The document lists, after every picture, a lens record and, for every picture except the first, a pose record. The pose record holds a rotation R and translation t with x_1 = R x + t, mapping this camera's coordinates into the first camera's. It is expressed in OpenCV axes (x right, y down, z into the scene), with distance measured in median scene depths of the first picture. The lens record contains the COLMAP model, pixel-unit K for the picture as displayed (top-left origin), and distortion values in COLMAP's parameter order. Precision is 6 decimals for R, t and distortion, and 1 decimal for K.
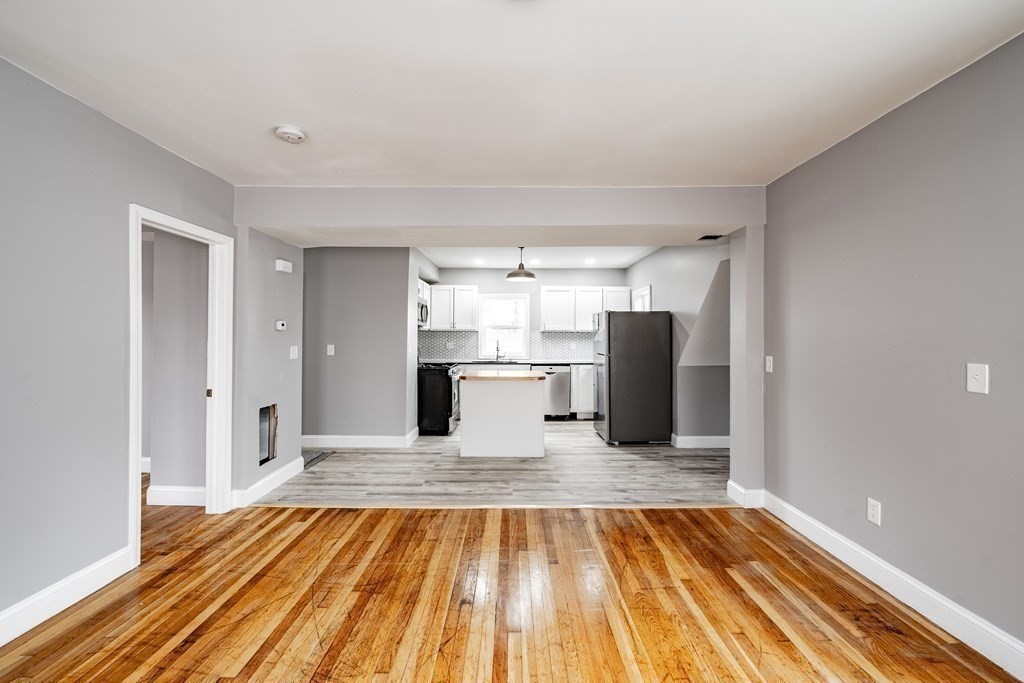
lens RADIAL K [[430.2, 0, 517.9], [0, 430.2, 337.9], [0, 0, 1]] dist [-0.001676, -0.000876]
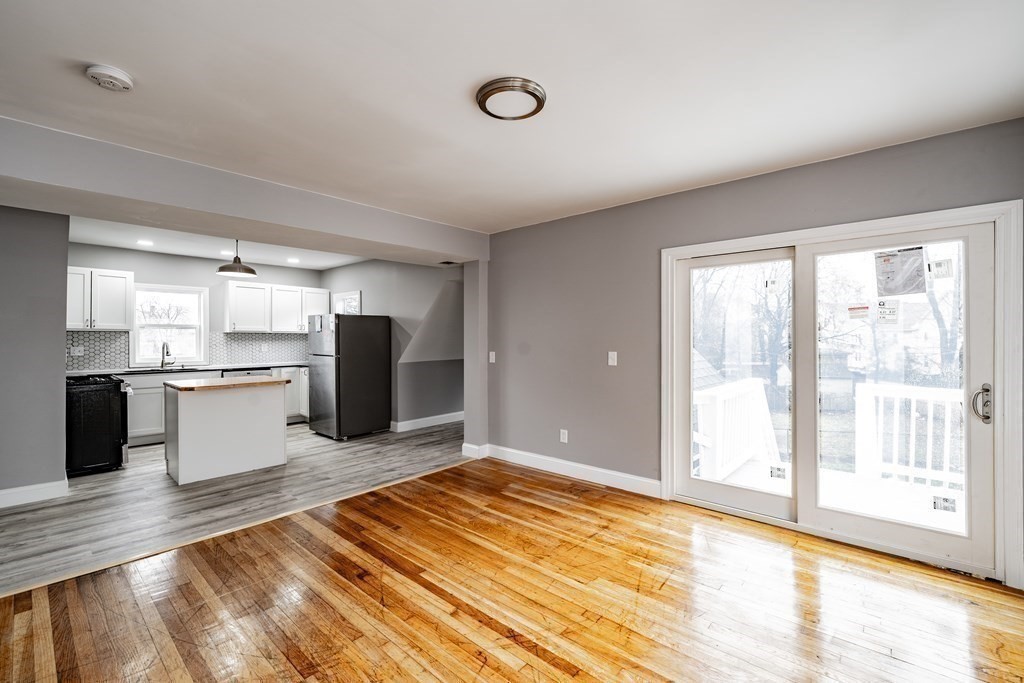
lens RADIAL K [[430.2, 0, 509.4], [0, 430.2, 340.2], [0, 0, 1]] dist [-0.001676, -0.000876]
pose [[0.673576, -0.007513, 0.739080, -0.433182], [0.003377, 0.999969, 0.007086, -0.006351], [-0.739110, -0.002277, 0.673581, -0.027457]]
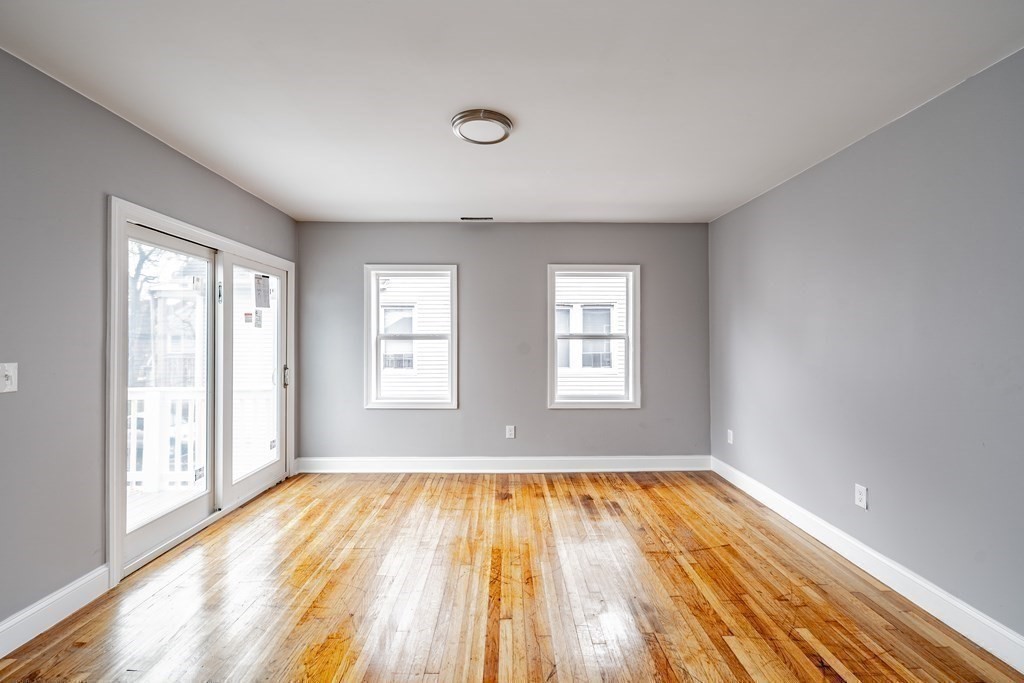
lens RADIAL K [[430.2, 0, 516.3], [0, 430.2, 339.6], [0, 0, 1]] dist [-0.001676, -0.000876]
pose [[-0.999968, -0.007792, -0.001888, -0.046956], [-0.007787, 0.999965, -0.002936, 0.000195], [0.001911, -0.002921, -0.999994, 1.038432]]
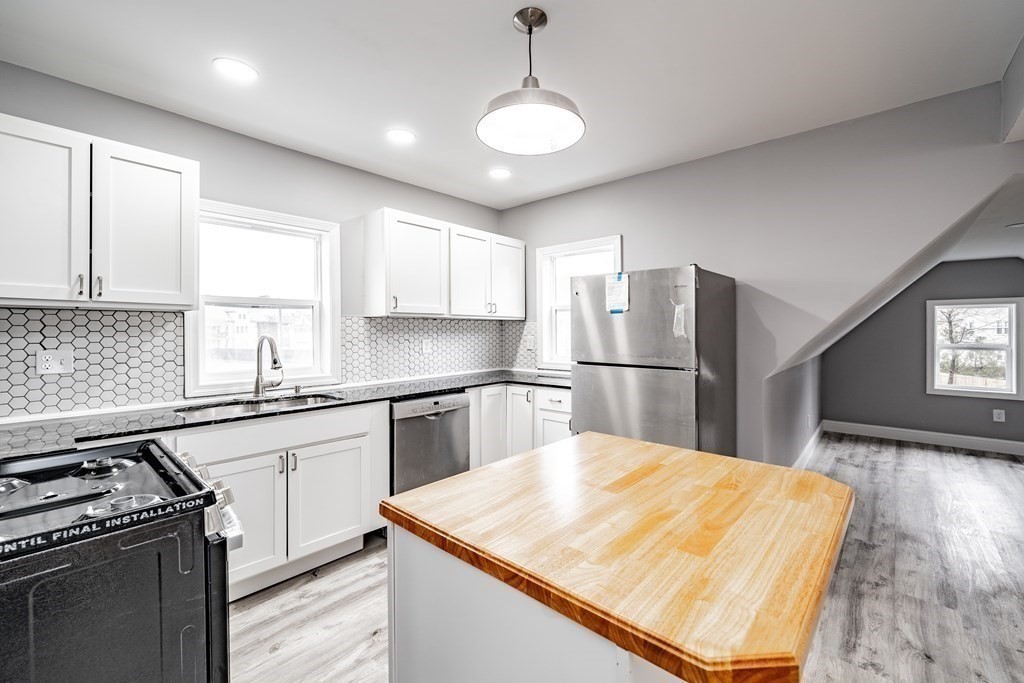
lens RADIAL K [[430.2, 0, 519.9], [0, 430.2, 333.3], [0, 0, 1]] dist [-0.001676, -0.000876]
pose [[0.675021, -0.011348, 0.737711, -0.344671], [0.009233, 0.999933, 0.006933, 0.001870], [-0.737740, 0.002132, 0.675081, 1.284837]]
